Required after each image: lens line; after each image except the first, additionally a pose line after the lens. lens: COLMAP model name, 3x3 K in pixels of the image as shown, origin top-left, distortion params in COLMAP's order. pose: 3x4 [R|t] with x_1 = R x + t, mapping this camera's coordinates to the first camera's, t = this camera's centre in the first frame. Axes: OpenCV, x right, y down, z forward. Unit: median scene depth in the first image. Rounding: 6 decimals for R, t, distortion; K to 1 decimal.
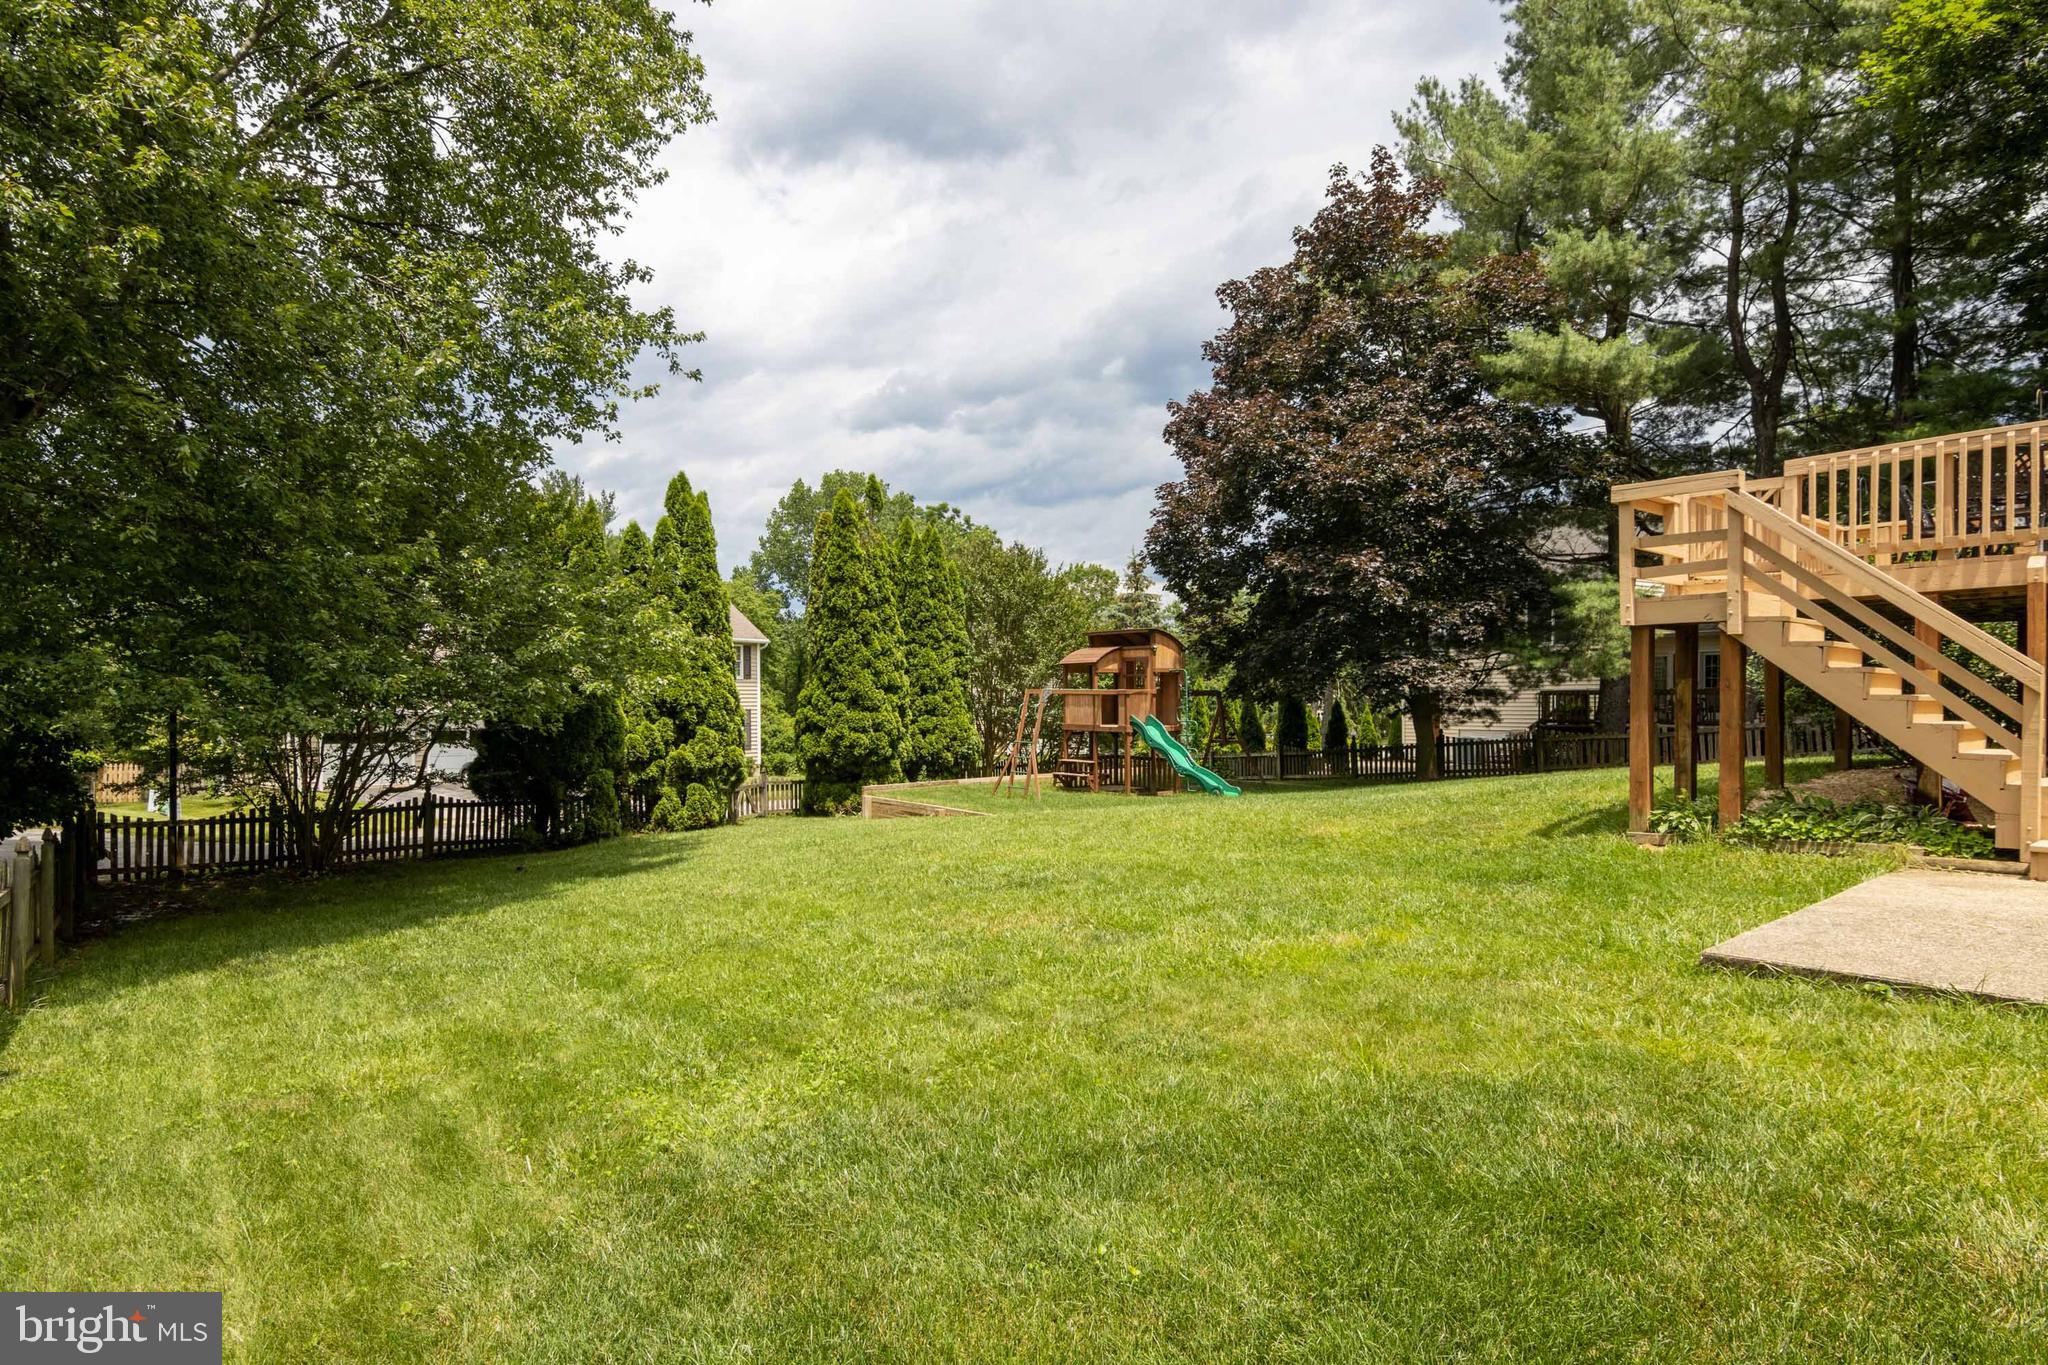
lens RADIAL K [[1027.6, 0, 1035.4], [0, 1027.6, 688.4], [0, 0, 1]] dist [-0.003290, -0.011106]
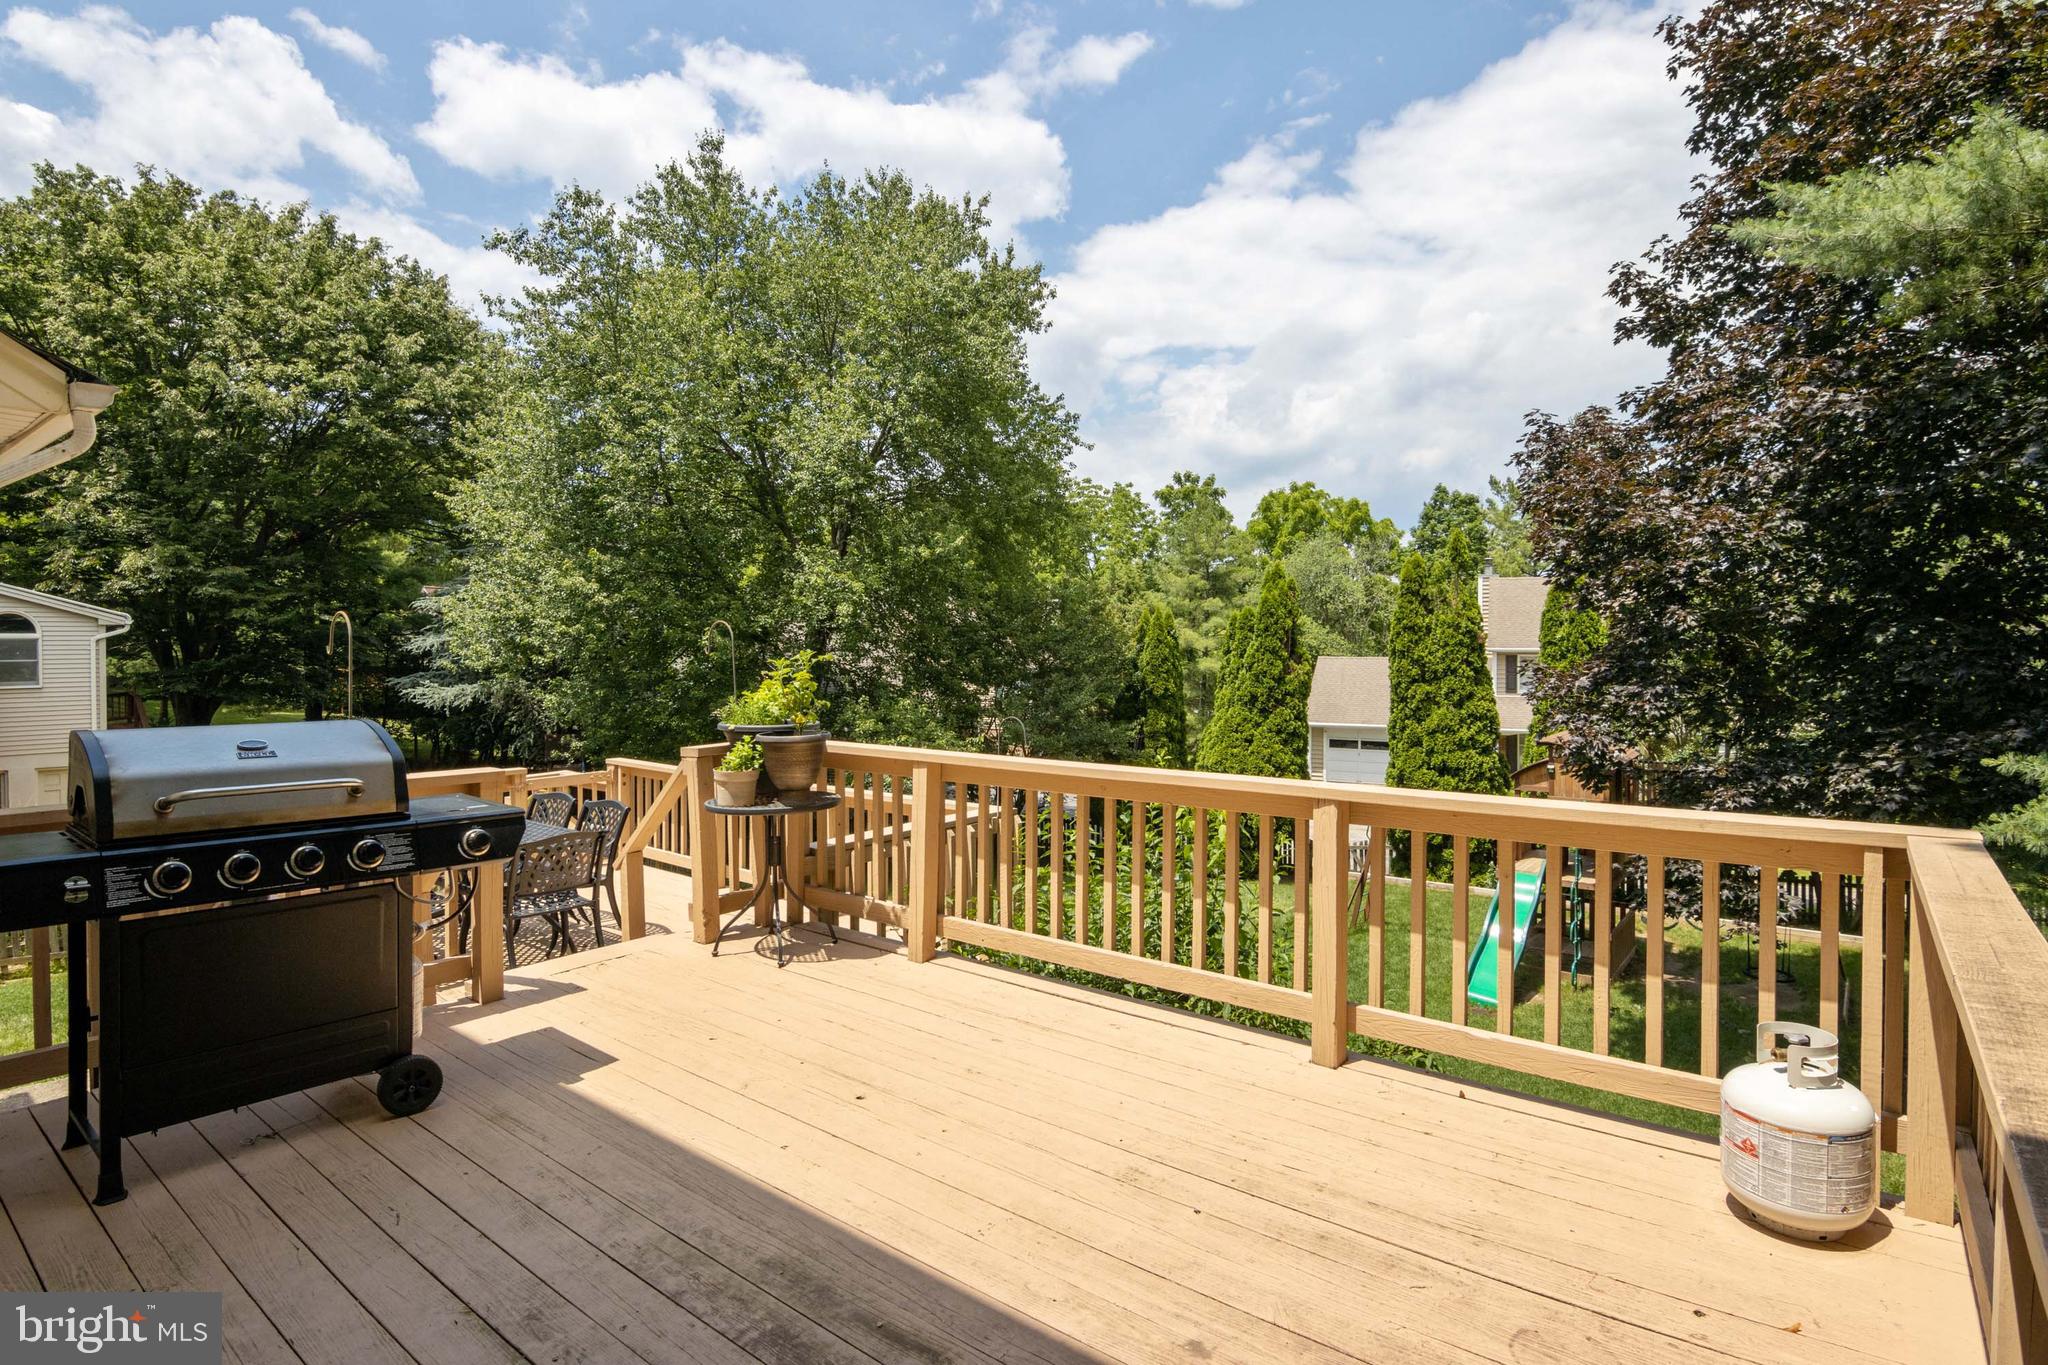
lens RADIAL K [[1050.5, 0, 1055.9], [0, 1050.5, 657.9], [0, 0, 1]] dist [-0.003228, -0.013284]
pose [[0.244652, 0.020297, -0.969398, 0.683995], [0.008100, 0.999703, 0.022976, -0.125309], [0.969577, -0.013473, 0.244415, 0.449286]]
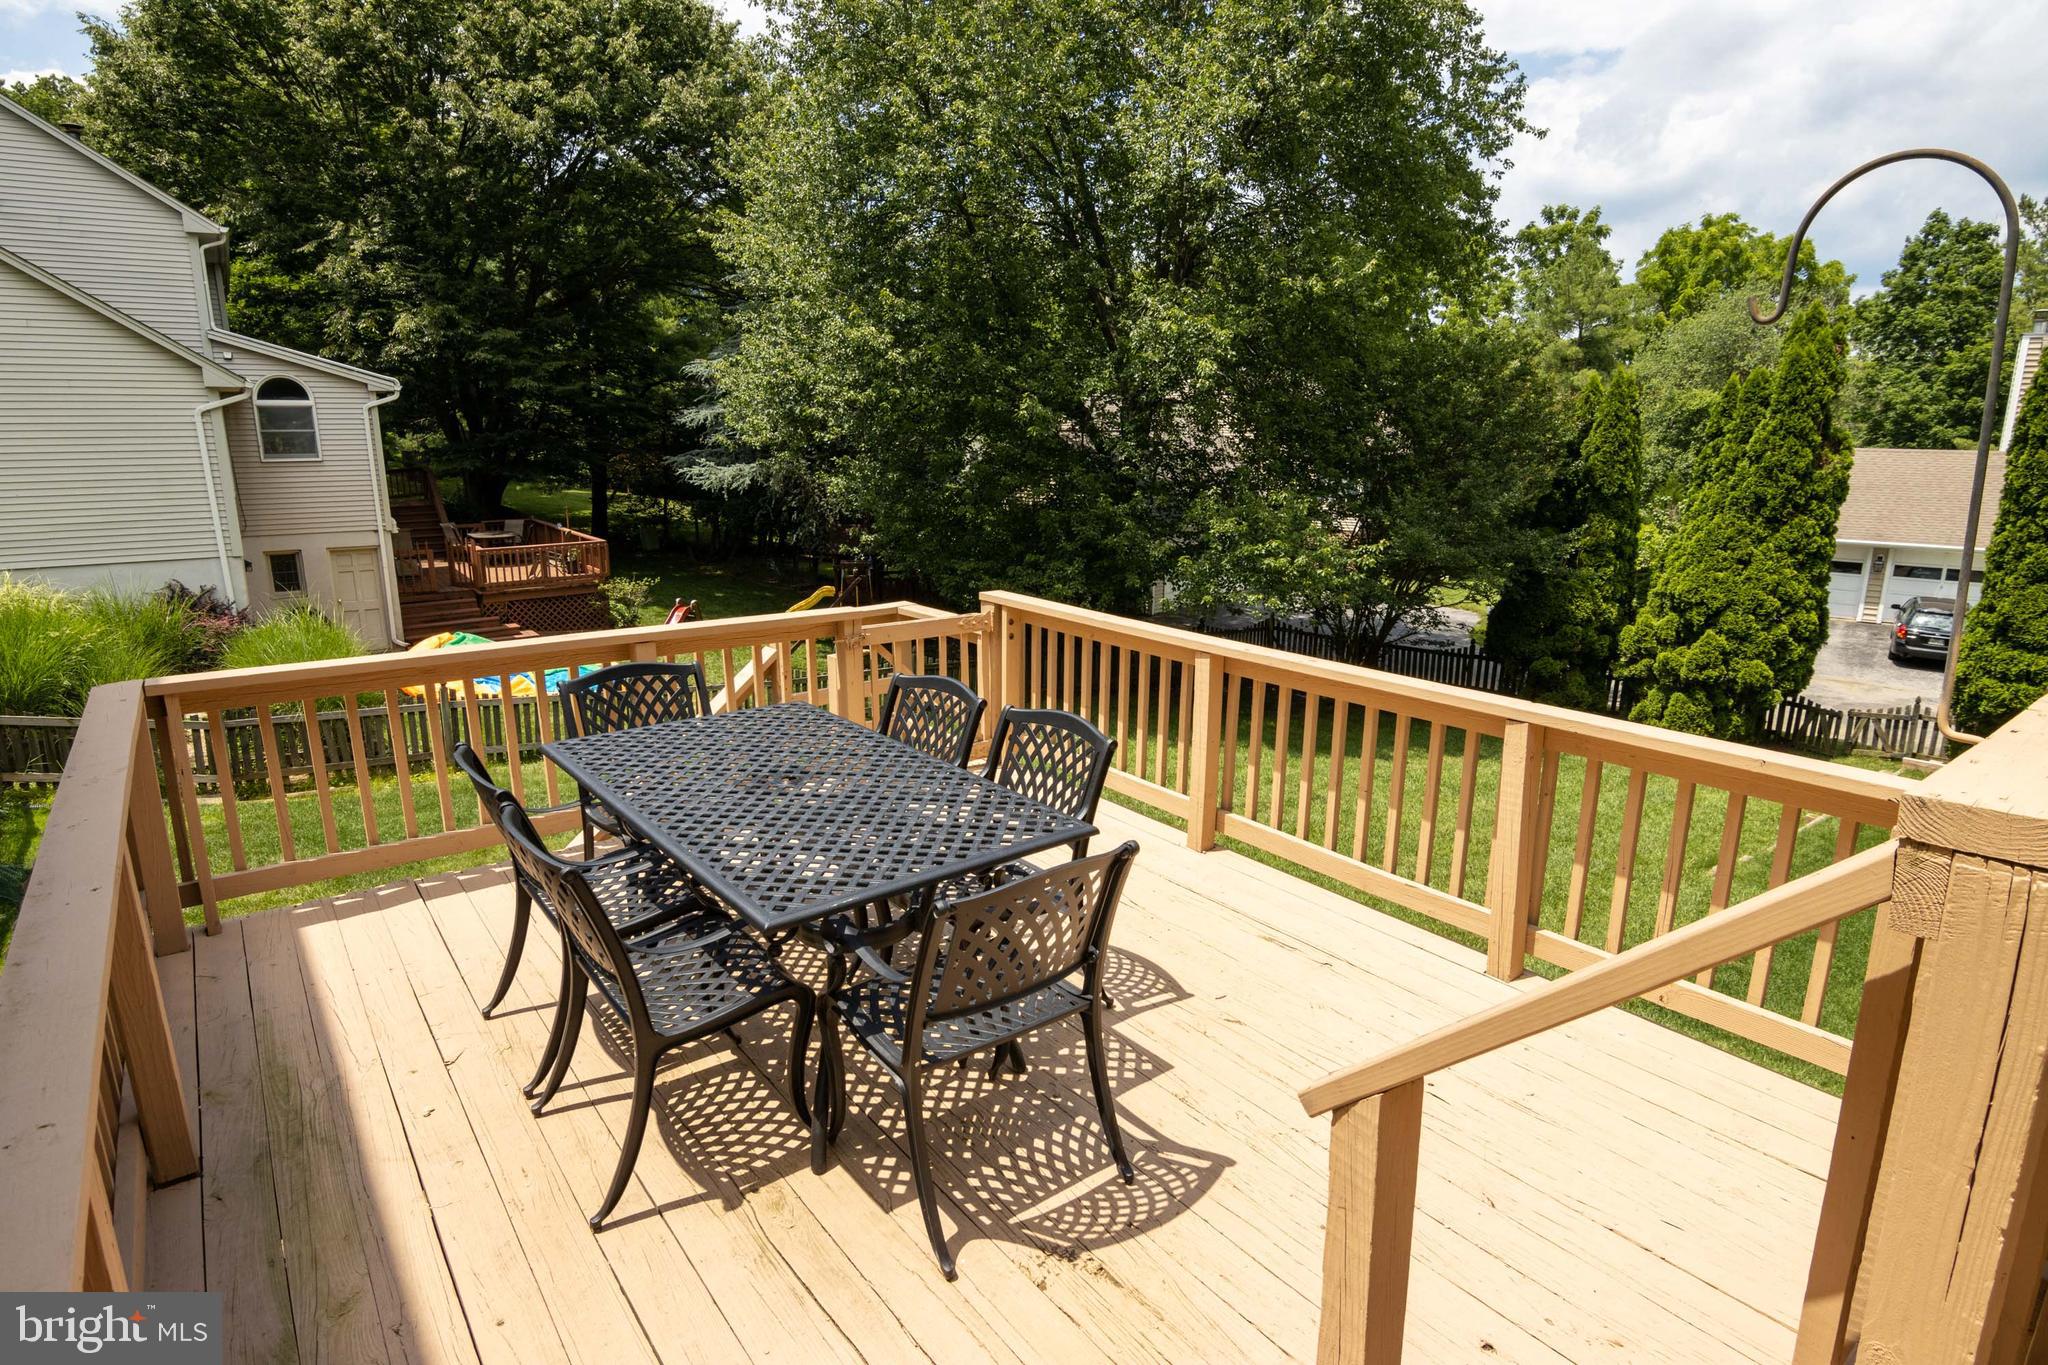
lens RADIAL K [[1096.5, 0, 1055.1], [0, 1096.5, 684.4], [0, 0, 1]] dist [-0.001365, -0.015056]
pose [[0.009400, 0.234915, -0.971971, 0.489903], [0.001676, 0.972008, 0.234940, -0.116164], [0.999954, -0.003838, 0.008743, 0.392240]]
